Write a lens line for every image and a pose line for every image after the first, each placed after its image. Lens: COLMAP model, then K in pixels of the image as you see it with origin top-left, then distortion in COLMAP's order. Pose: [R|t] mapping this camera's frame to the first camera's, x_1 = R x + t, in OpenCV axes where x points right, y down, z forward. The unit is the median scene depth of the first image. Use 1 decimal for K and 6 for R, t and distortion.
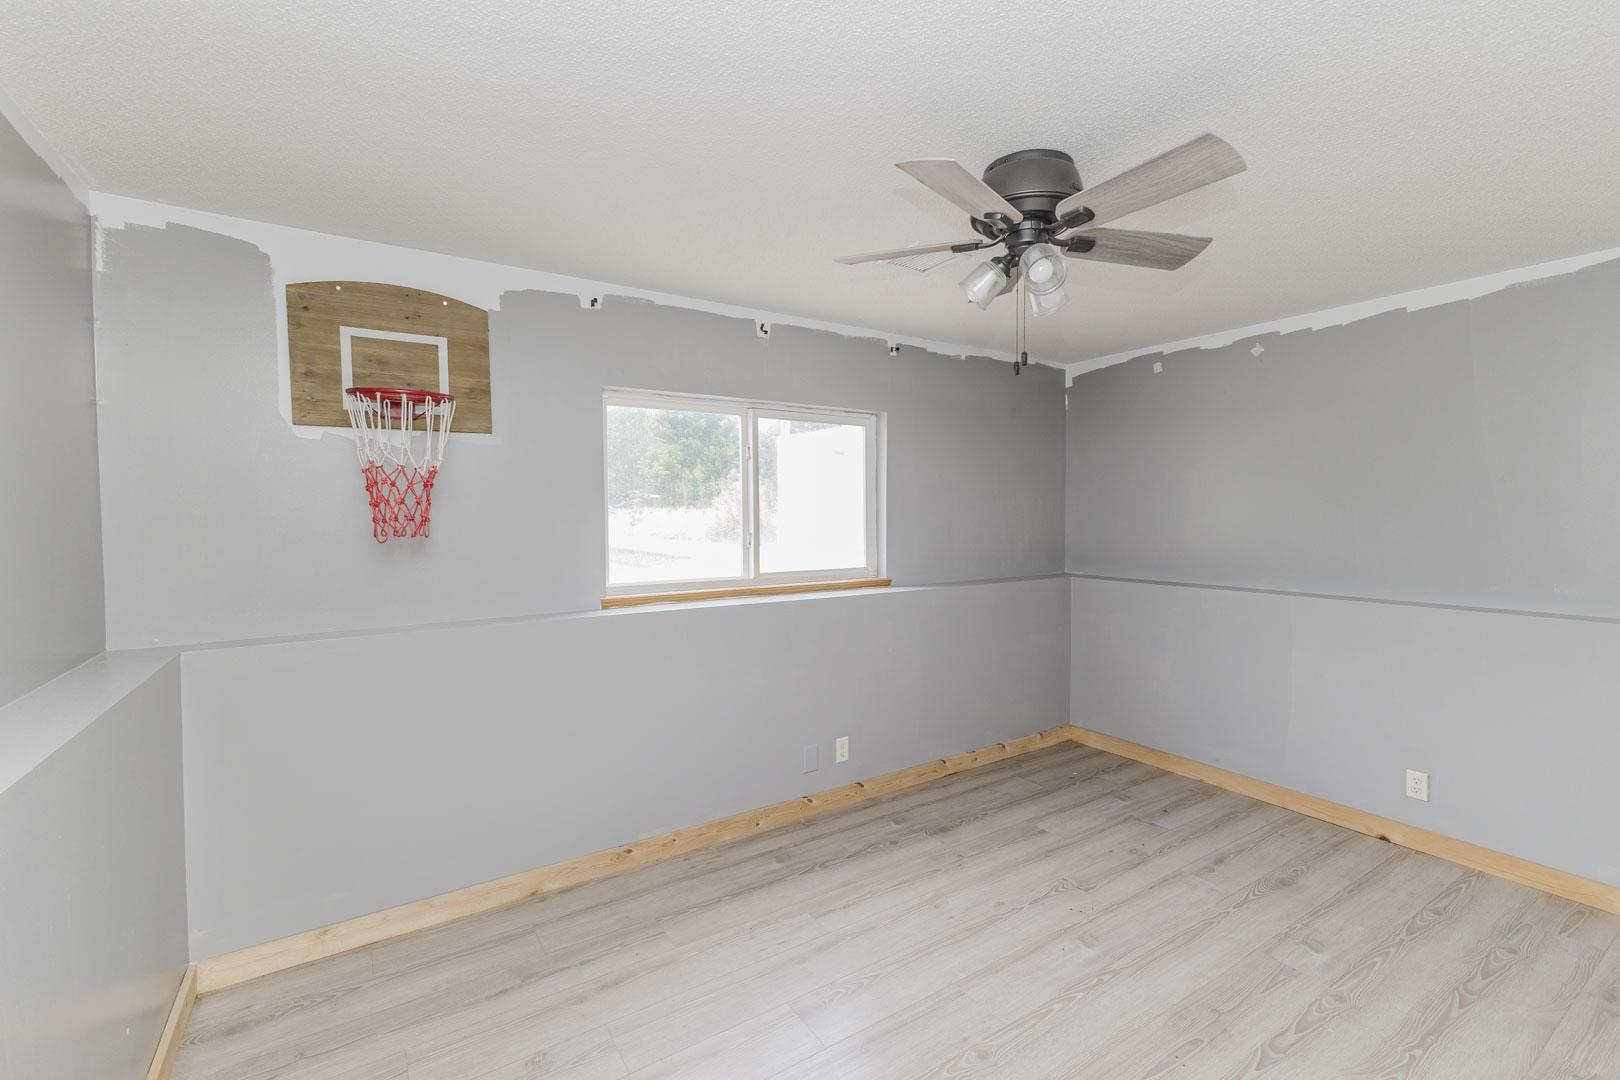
lens RADIAL K [[705.6, 0, 809.2], [0, 705.6, 538.4], [0, 0, 1]] dist [-0.001680, 0.000928]
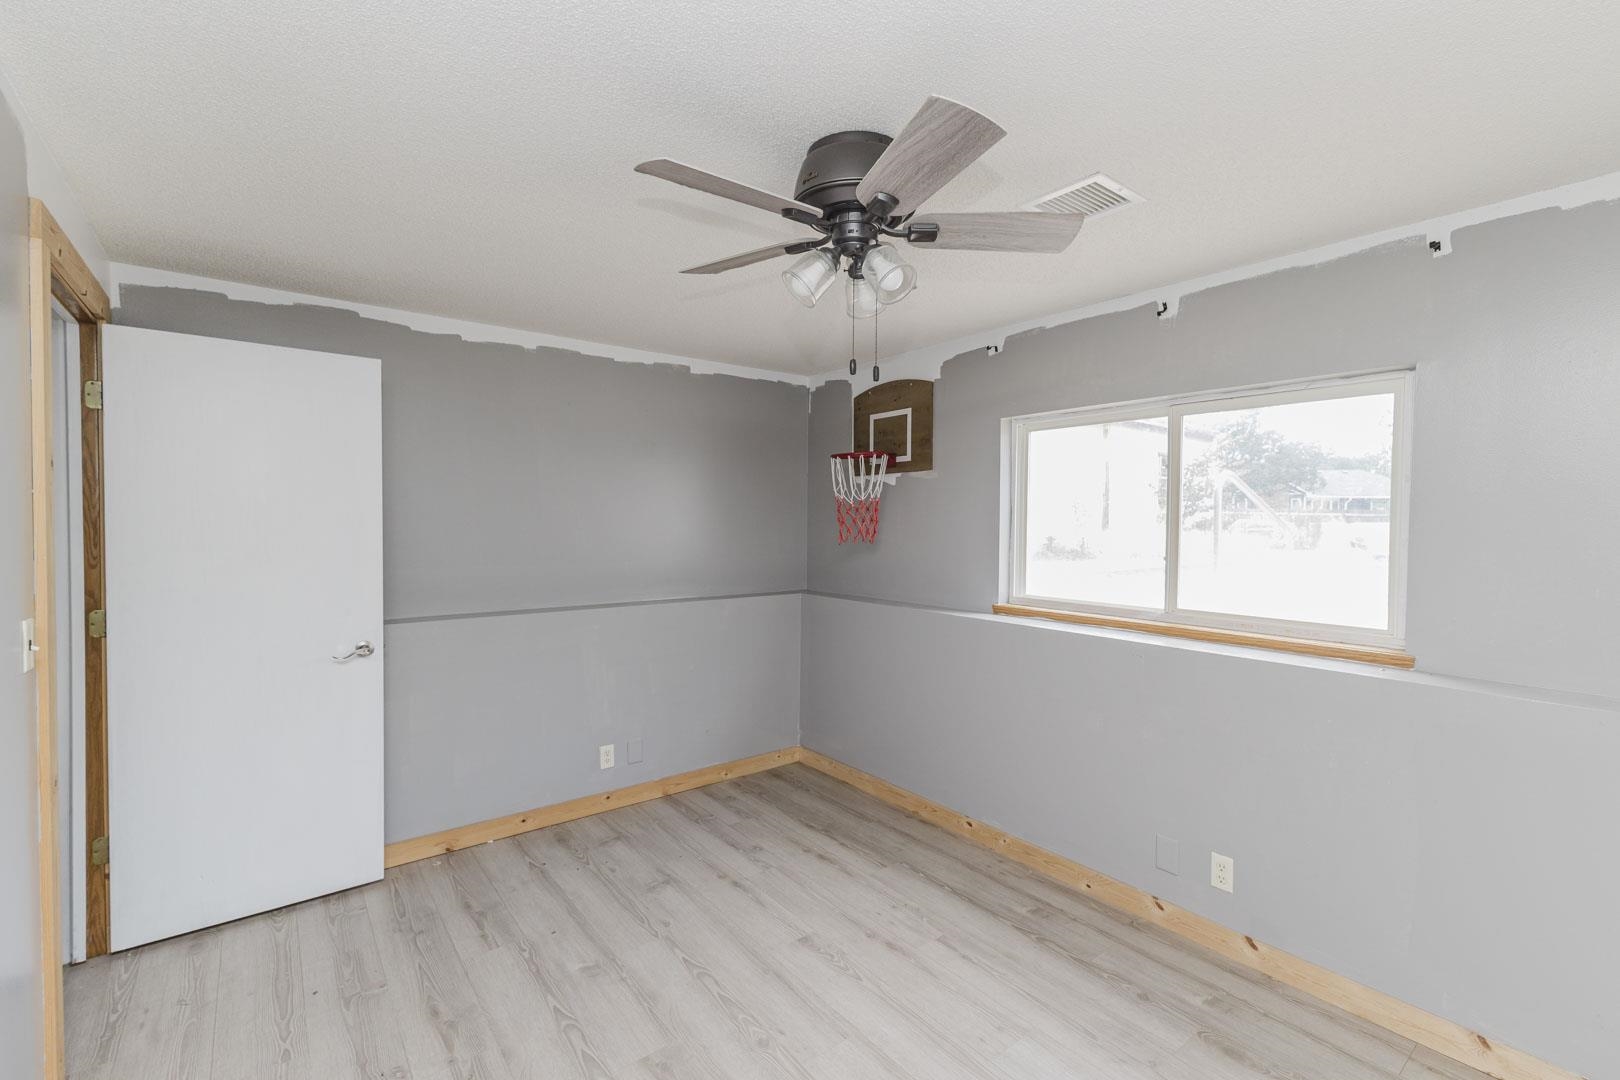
lens RADIAL K [[705.6, 0, 807.2], [0, 705.6, 535.1], [0, 0, 1]] dist [-0.001680, 0.000928]
pose [[0.074523, 0.029232, -0.996791, 0.894067], [-0.043394, 0.998719, 0.026044, -0.047337], [0.996275, 0.041314, 0.075696, 0.657523]]
